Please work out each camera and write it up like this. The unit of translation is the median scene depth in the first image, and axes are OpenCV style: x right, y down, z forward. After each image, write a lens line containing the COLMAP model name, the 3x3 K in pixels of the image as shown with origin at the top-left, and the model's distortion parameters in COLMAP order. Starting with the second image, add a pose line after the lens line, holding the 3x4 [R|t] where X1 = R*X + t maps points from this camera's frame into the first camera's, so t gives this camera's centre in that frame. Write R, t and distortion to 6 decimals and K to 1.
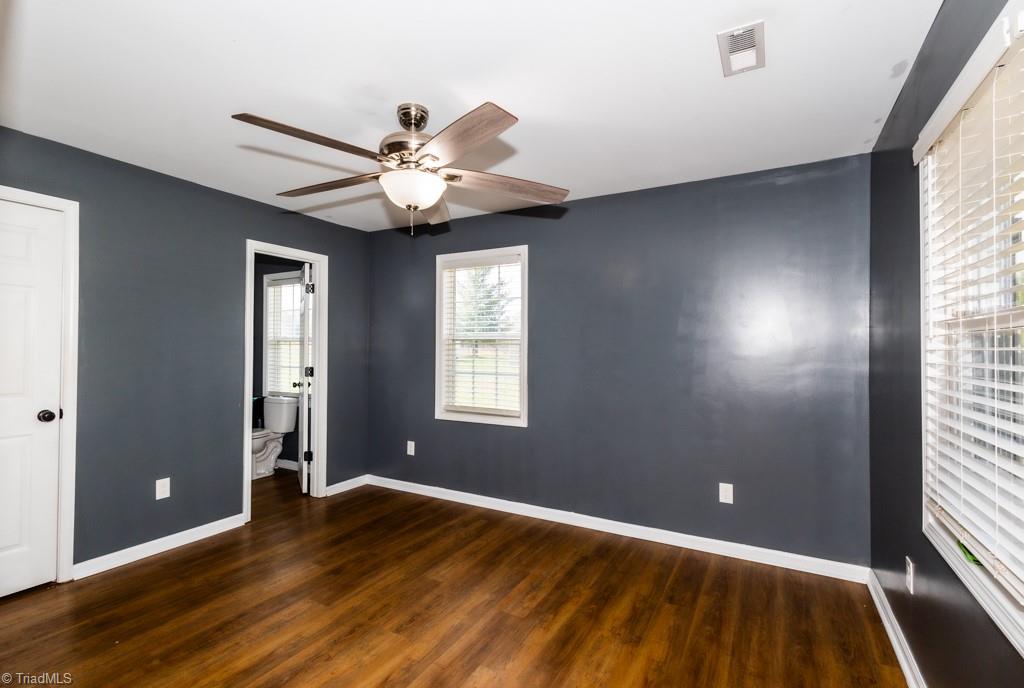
lens RADIAL K [[470.4, 0, 510.5], [0, 470.4, 343.4], [0, 0, 1]] dist [0.005889, -0.001126]
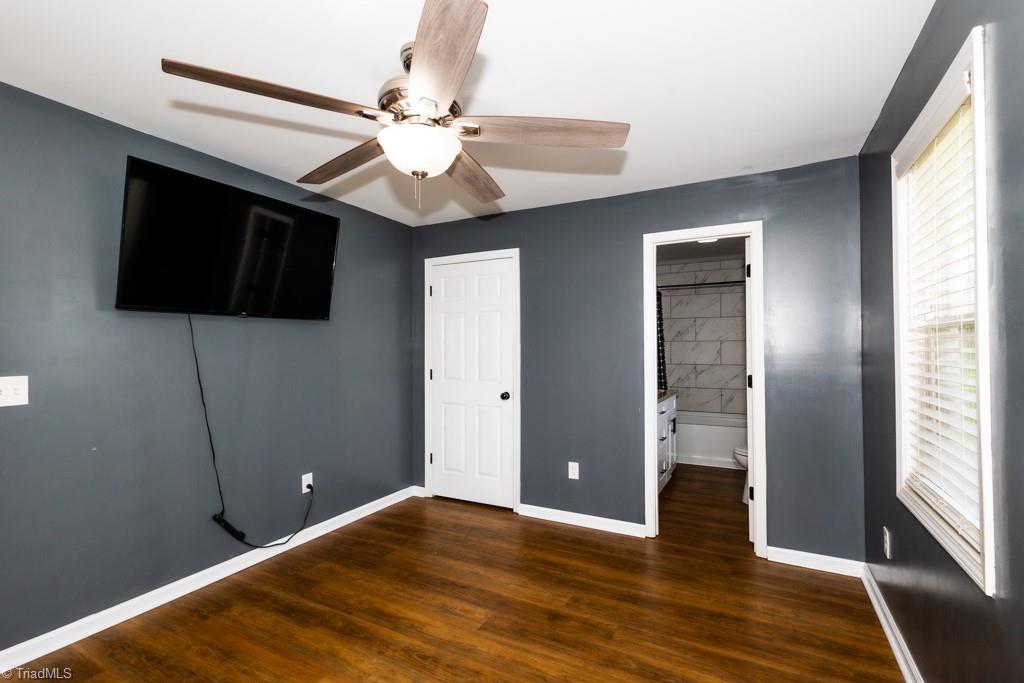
lens RADIAL K [[470.4, 0, 513.1], [0, 470.4, 345.8], [0, 0, 1]] dist [0.005889, -0.001126]
pose [[0.029374, -0.004510, -0.999558, 0.504282], [0.010609, 0.999935, -0.004200, 0.001319], [0.999512, -0.010481, 0.029420, 0.964701]]
